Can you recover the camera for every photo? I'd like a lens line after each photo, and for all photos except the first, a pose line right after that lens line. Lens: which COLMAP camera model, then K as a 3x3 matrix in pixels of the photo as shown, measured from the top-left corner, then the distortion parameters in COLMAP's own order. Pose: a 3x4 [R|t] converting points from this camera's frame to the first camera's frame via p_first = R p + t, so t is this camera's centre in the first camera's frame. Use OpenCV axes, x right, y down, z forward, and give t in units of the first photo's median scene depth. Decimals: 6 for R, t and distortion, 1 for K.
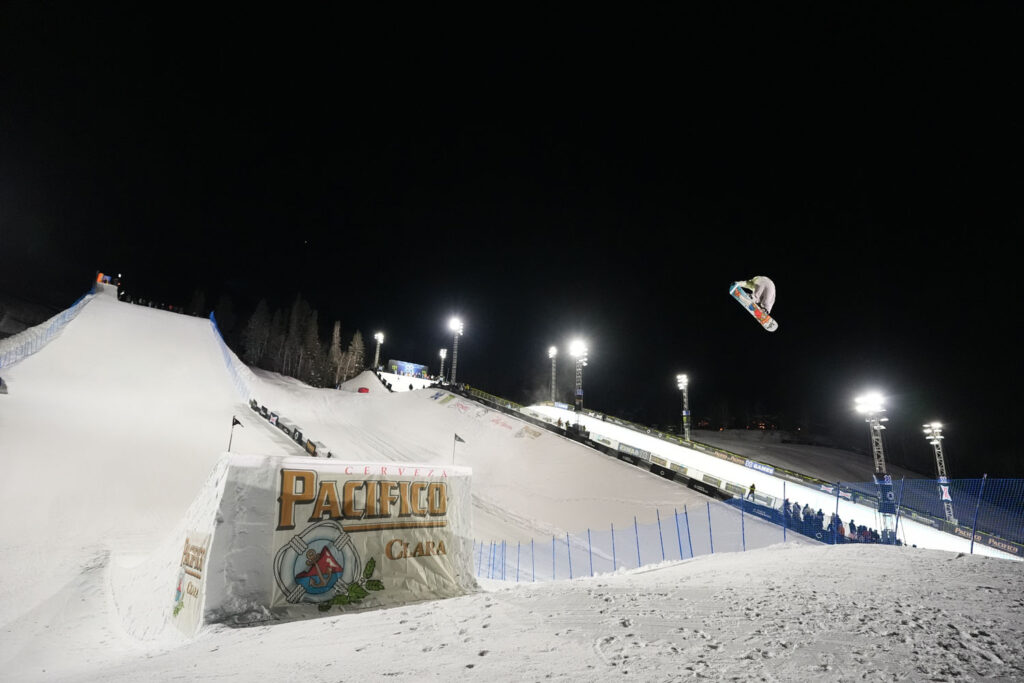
lens RADIAL K [[468.4, 0, 512.0], [0, 468.4, 341.5], [0, 0, 1]] dist [-0.017572, -0.000167]
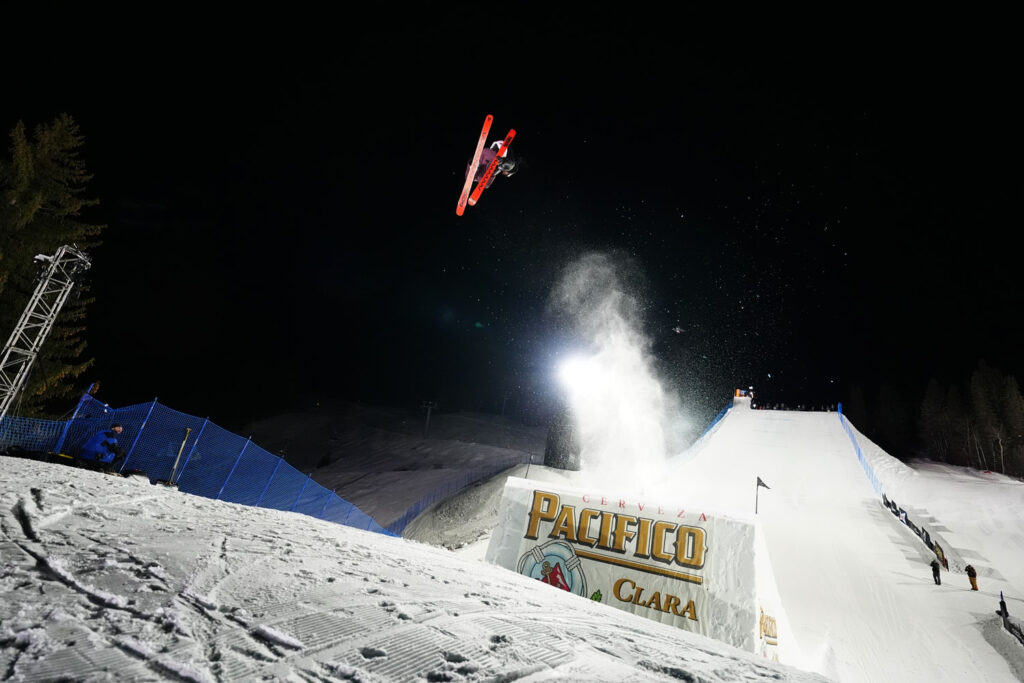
lens RADIAL K [[468.4, 0, 512.0], [0, 468.4, 341.5], [0, 0, 1]] dist [-0.017572, -0.000167]
pose [[0.217481, -0.316253, -0.923410, 0.726929], [0.087180, 0.948567, -0.304337, 0.250718], [0.972163, -0.014315, 0.233866, 0.599483]]
